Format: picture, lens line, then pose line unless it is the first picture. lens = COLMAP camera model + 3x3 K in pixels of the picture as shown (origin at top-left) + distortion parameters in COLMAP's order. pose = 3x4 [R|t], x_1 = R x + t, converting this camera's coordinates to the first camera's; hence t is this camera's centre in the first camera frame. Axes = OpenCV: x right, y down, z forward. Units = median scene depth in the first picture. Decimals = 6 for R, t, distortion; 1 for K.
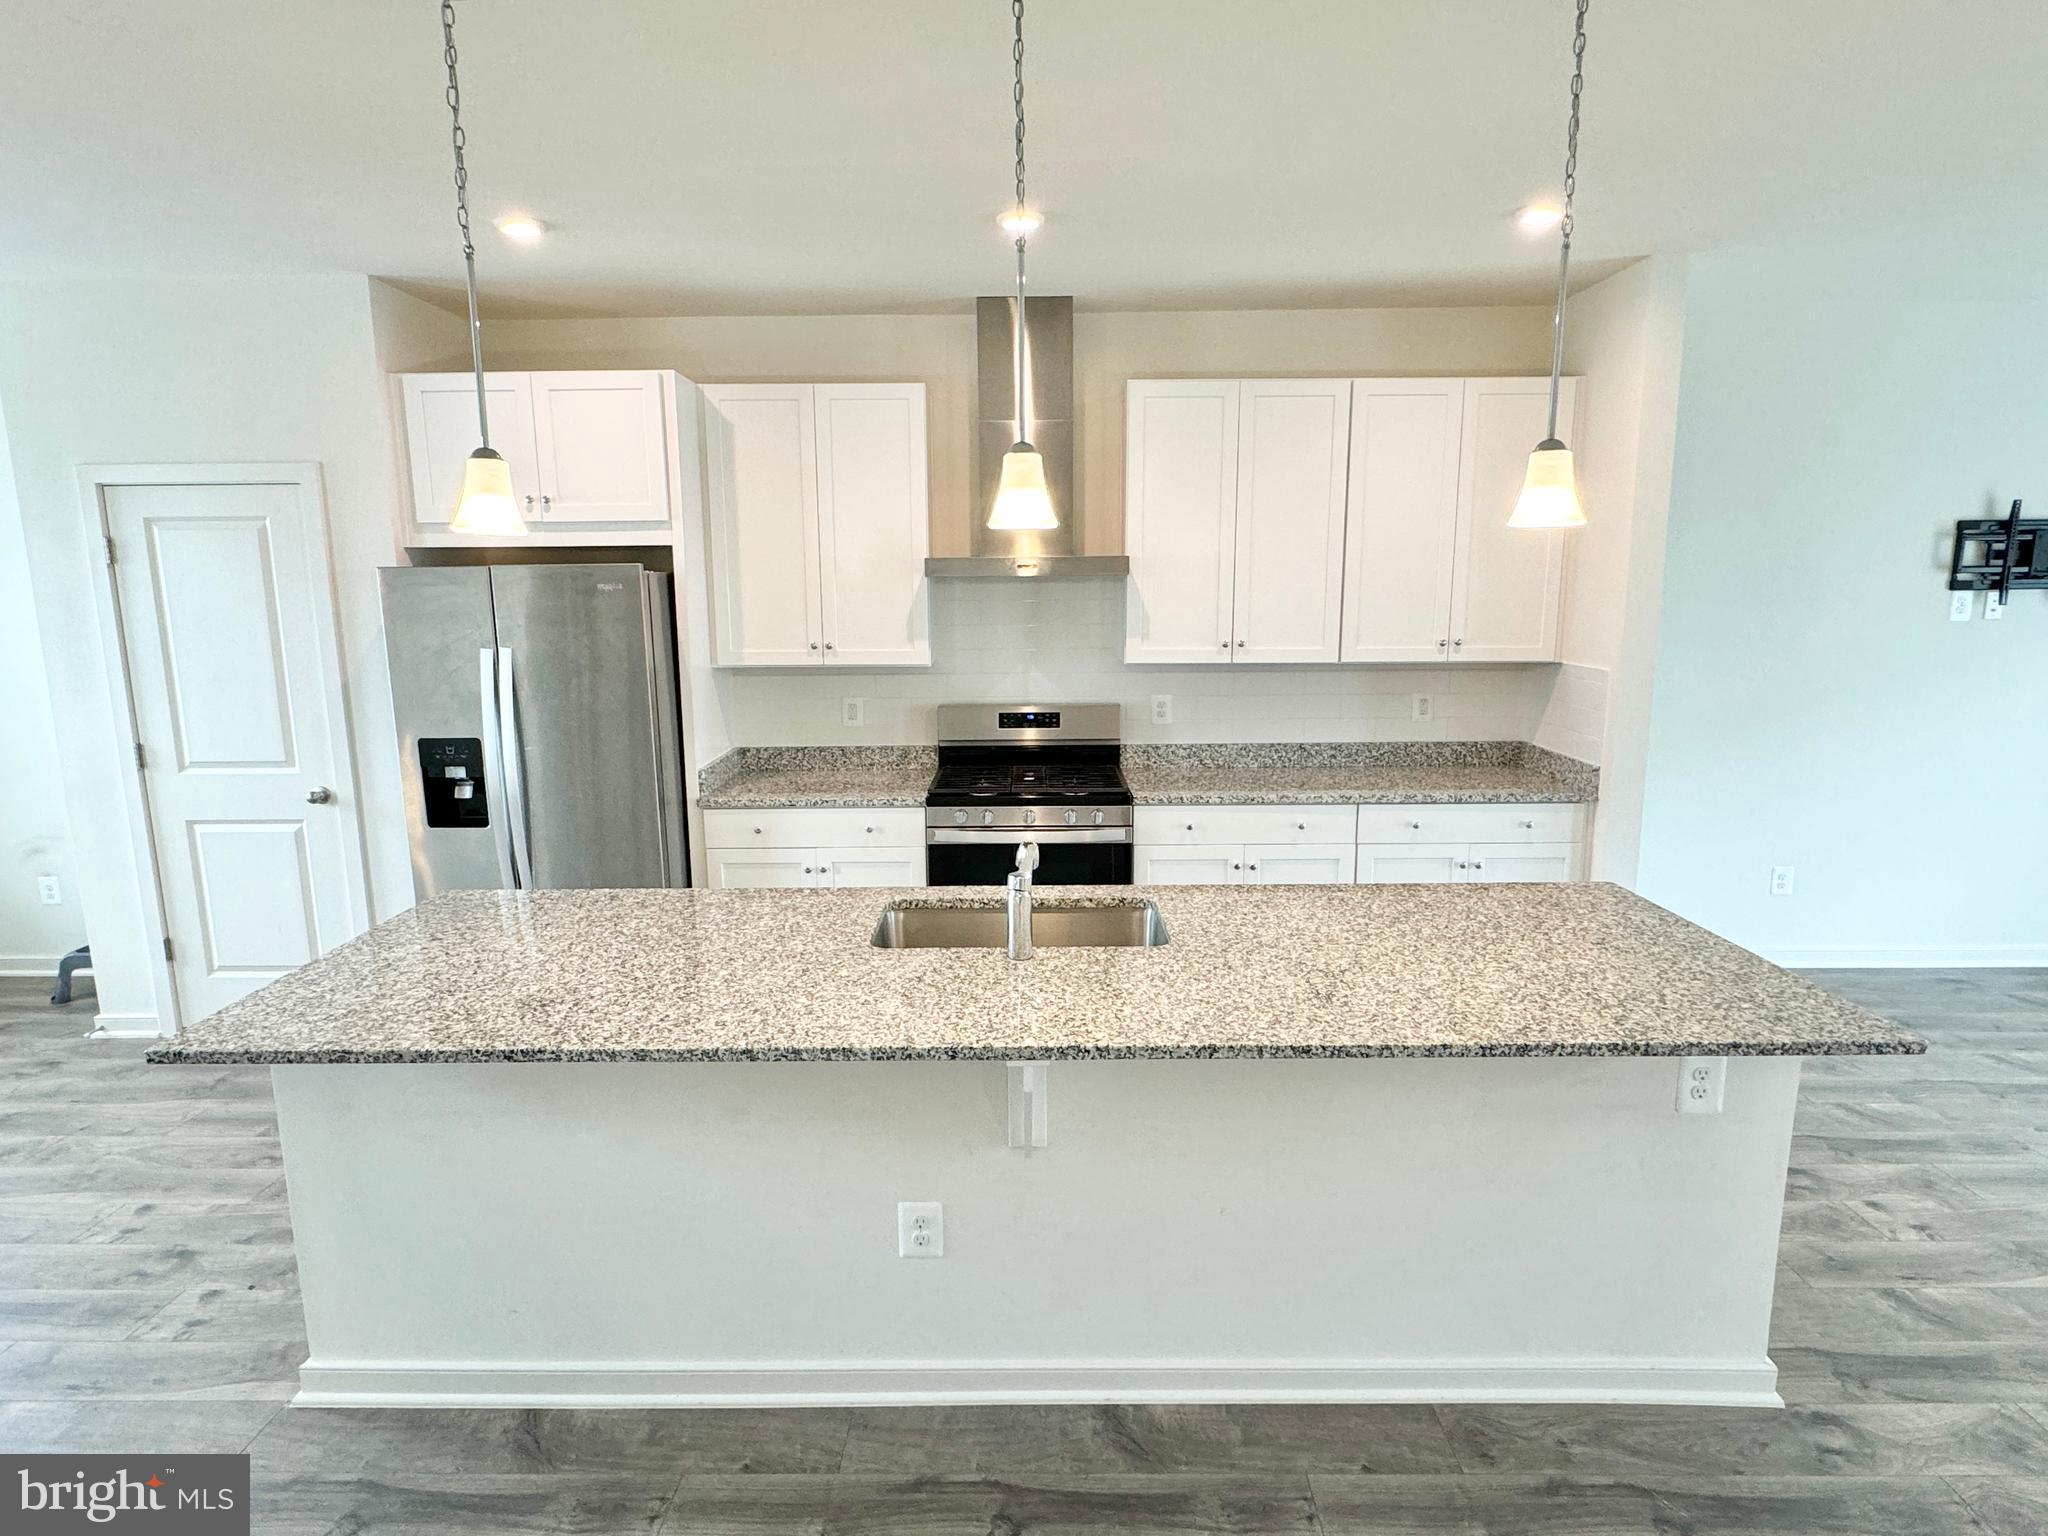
lens RADIAL K [[1116.5, 0, 999.2], [0, 1116.5, 777.3], [0, 0, 1]] dist [-0.004836, -0.001158]
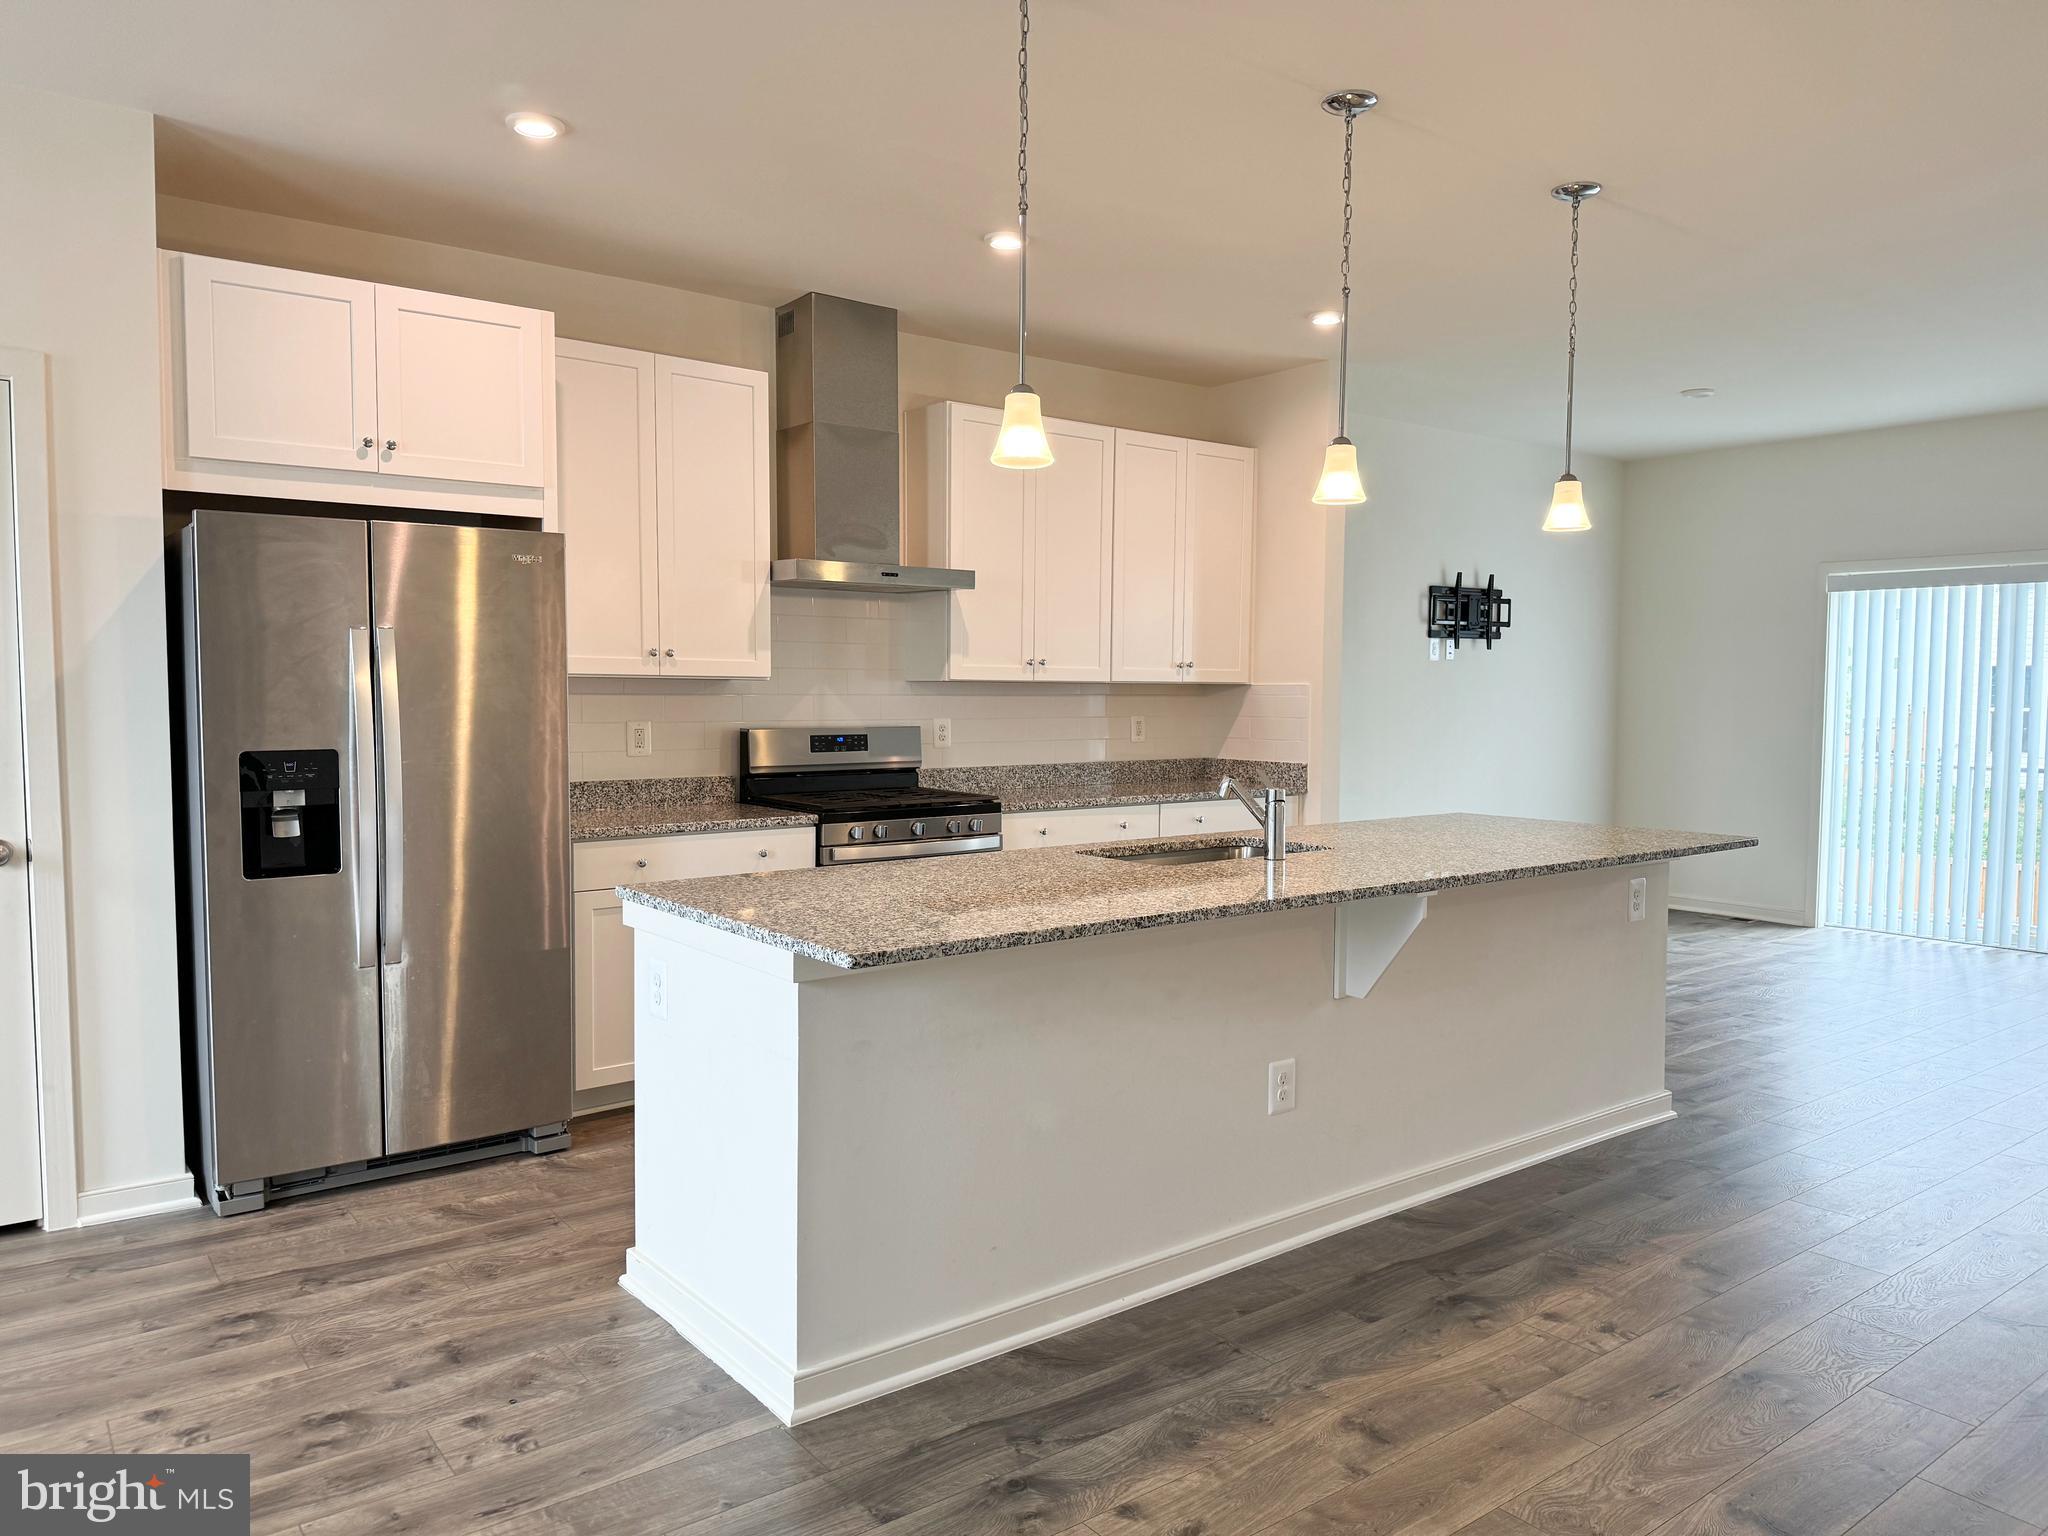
lens RADIAL K [[1427.0, 0, 1022.6], [0, 1427.0, 777.4], [0, 0, 1]] dist [0.096972, -0.133333]
pose [[0.782472, -0.026418, 0.622125, -0.636833], [0.098035, 0.991866, -0.081185, 0.095287], [-0.614920, 0.124515, 0.778697, -0.021660]]
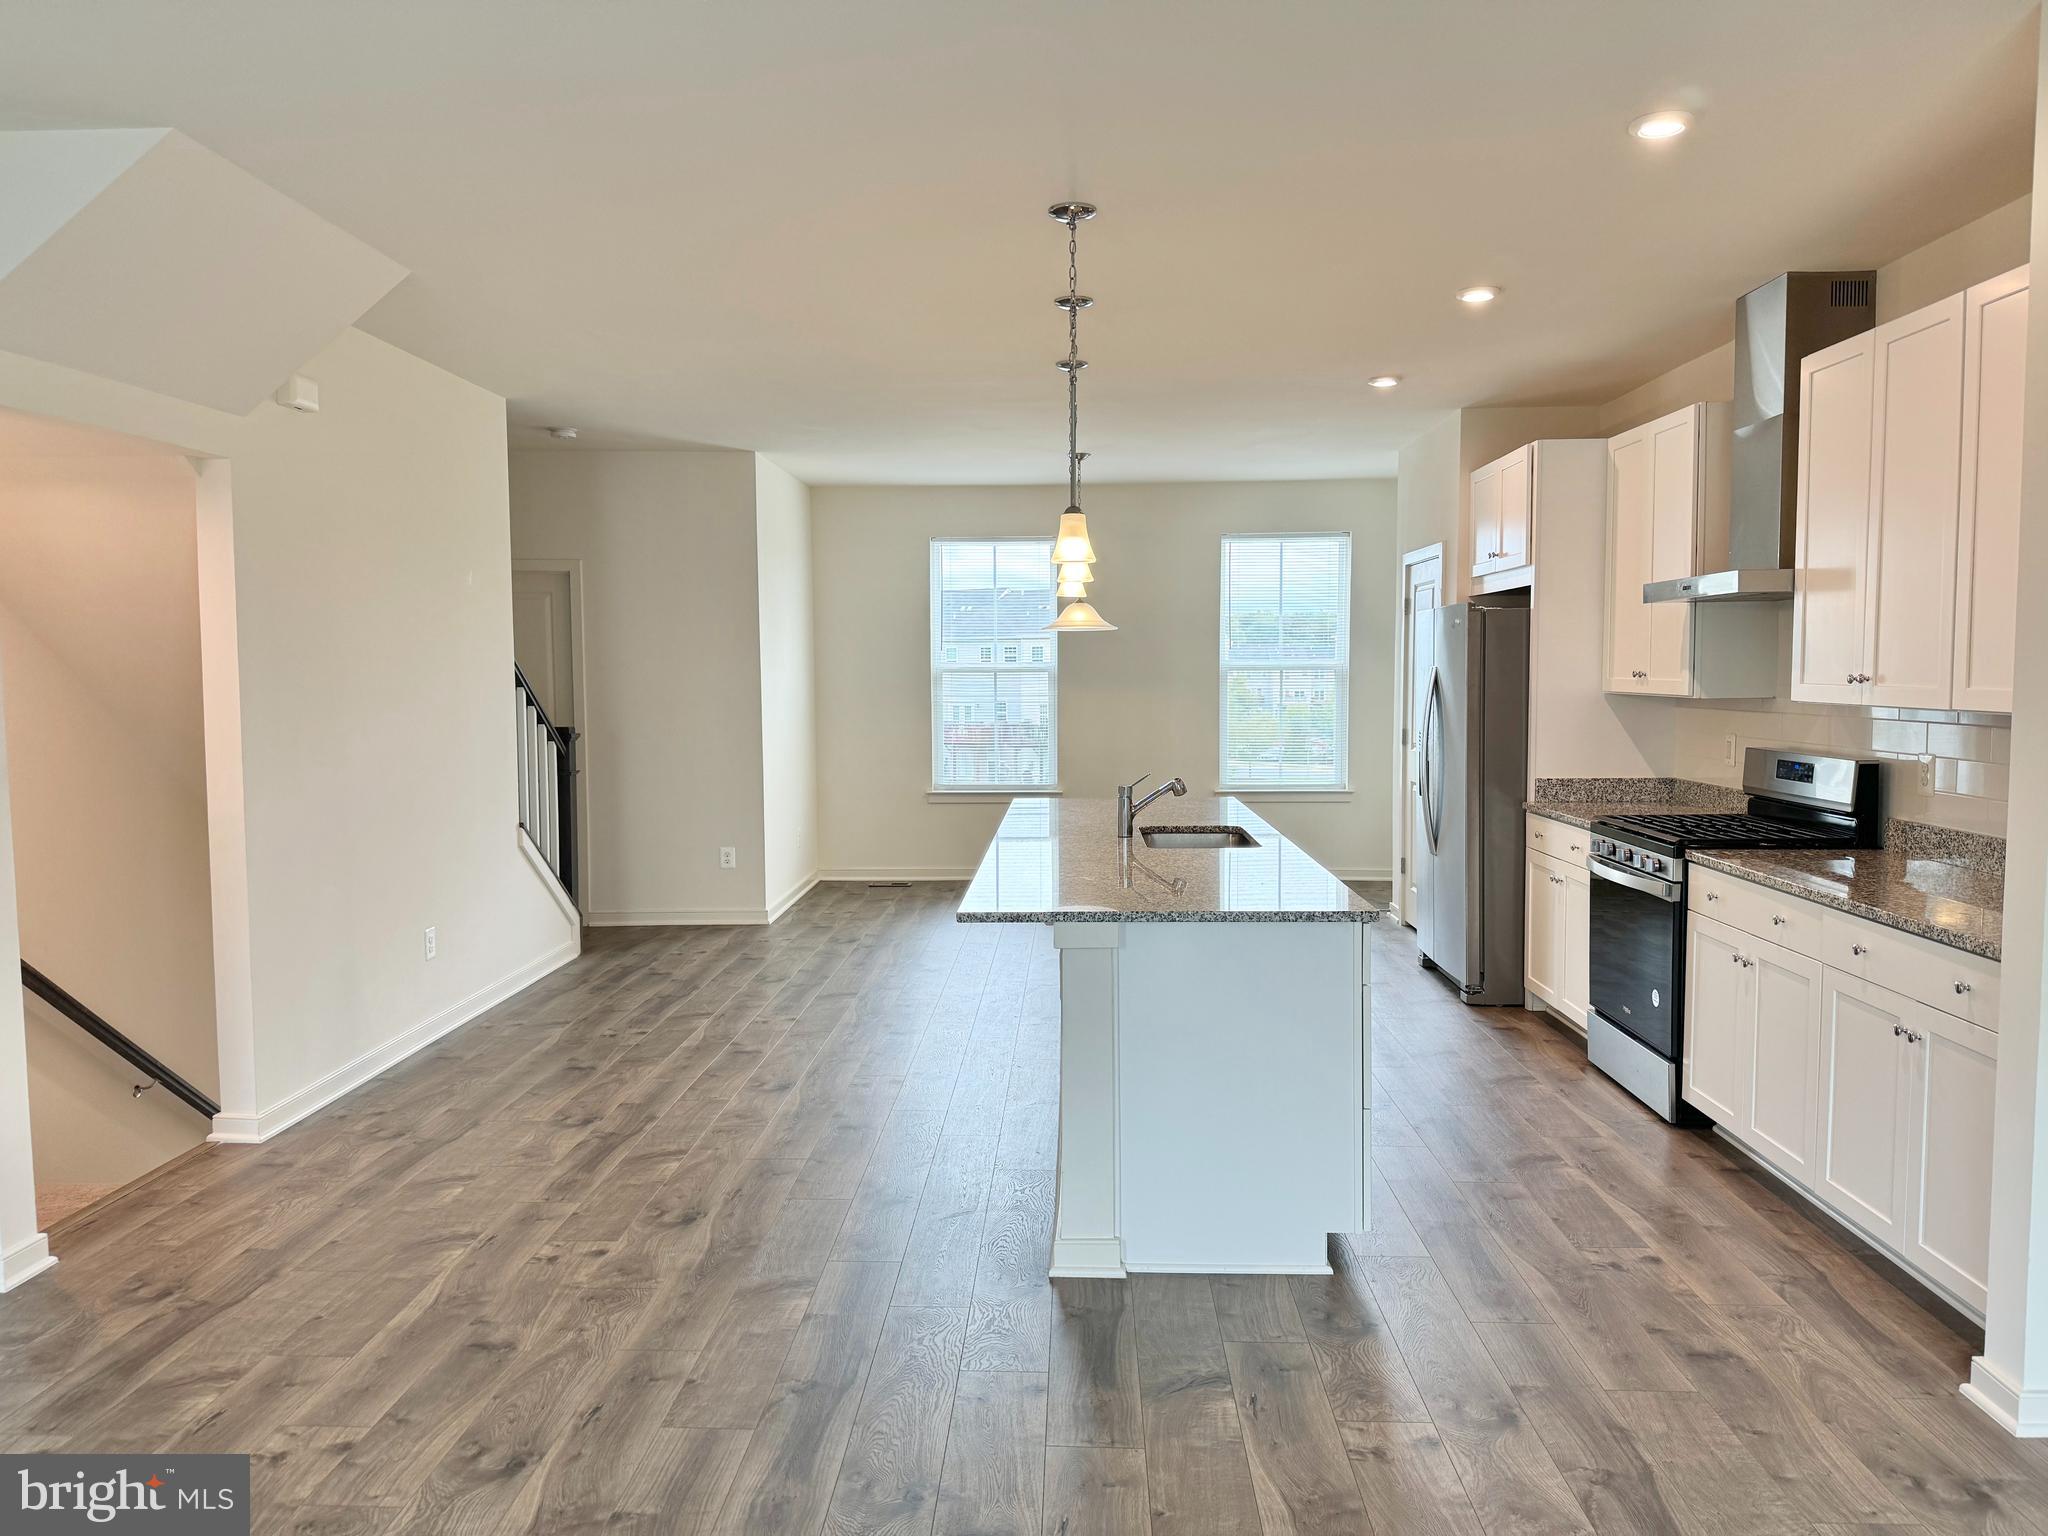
lens RADIAL K [[1427.0, 0, 1022.6], [0, 1427.0, 777.4], [0, 0, 1]] dist [0.096972, -0.133333]
pose [[-0.013831, 0.087116, -0.996102, 1.170741], [-0.170411, 0.981418, 0.088198, -0.046496], [0.985276, 0.170966, 0.001272, 0.471261]]
